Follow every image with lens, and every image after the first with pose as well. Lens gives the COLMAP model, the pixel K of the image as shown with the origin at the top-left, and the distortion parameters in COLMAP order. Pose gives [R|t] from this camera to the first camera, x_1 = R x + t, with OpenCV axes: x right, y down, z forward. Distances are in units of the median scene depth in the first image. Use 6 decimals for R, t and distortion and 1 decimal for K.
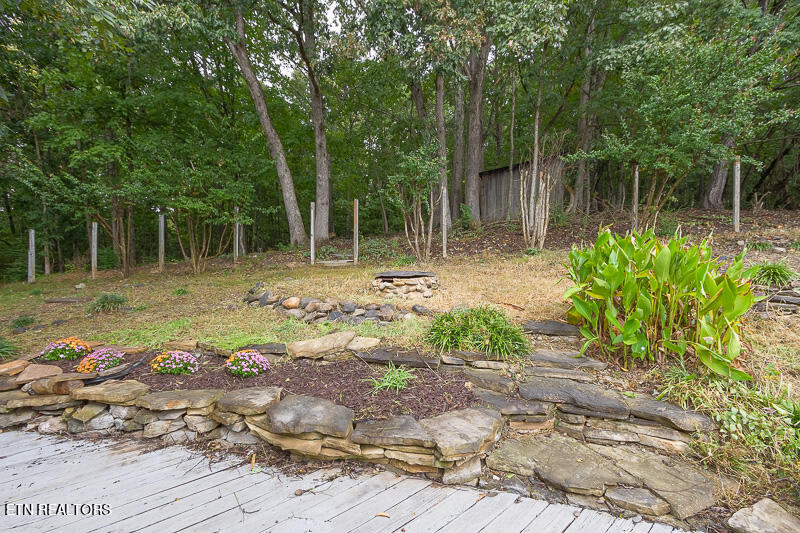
lens RADIAL K [[363.1, 0, 398.1], [0, 363.1, 265.0], [0, 0, 1]] dist [0.002762, -0.001496]
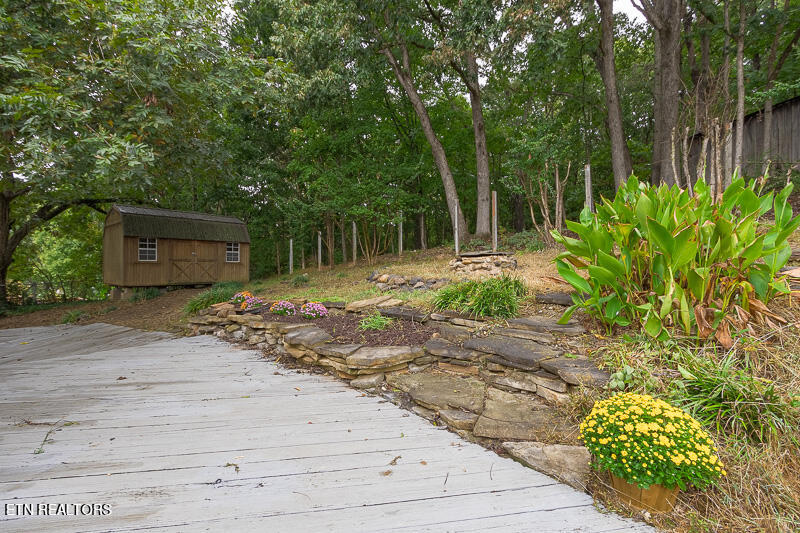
lens RADIAL K [[363.1, 0, 396.1], [0, 363.1, 265.2], [0, 0, 1]] dist [0.002762, -0.001496]
pose [[0.832074, -0.015356, -0.554452, 0.586582], [0.011817, 0.999881, -0.009960, 0.095173], [0.554539, 0.001735, 0.832156, -0.021867]]
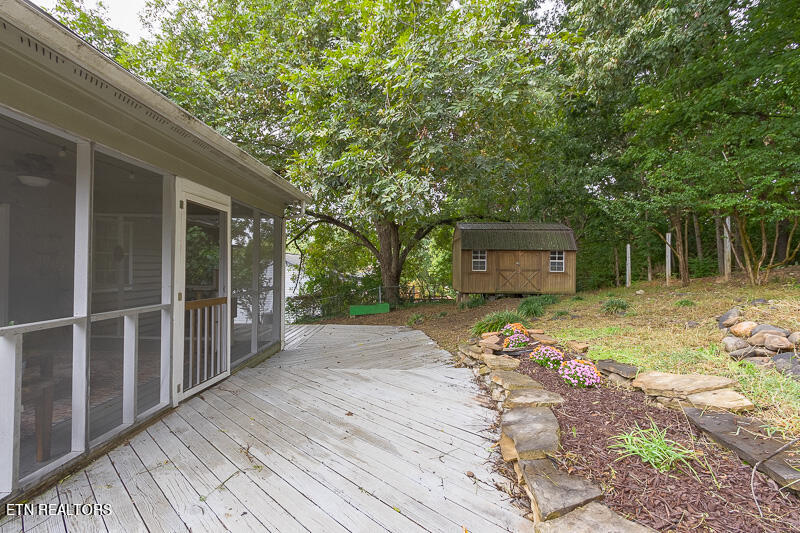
lens RADIAL K [[363.1, 0, 396.2], [0, 363.1, 266.8], [0, 0, 1]] dist [0.002762, -0.001496]
pose [[0.081958, -0.011153, -0.996573, 0.472692], [-0.005741, 0.999916, -0.011663, -0.005339], [0.996619, 0.006677, 0.081887, 0.371362]]
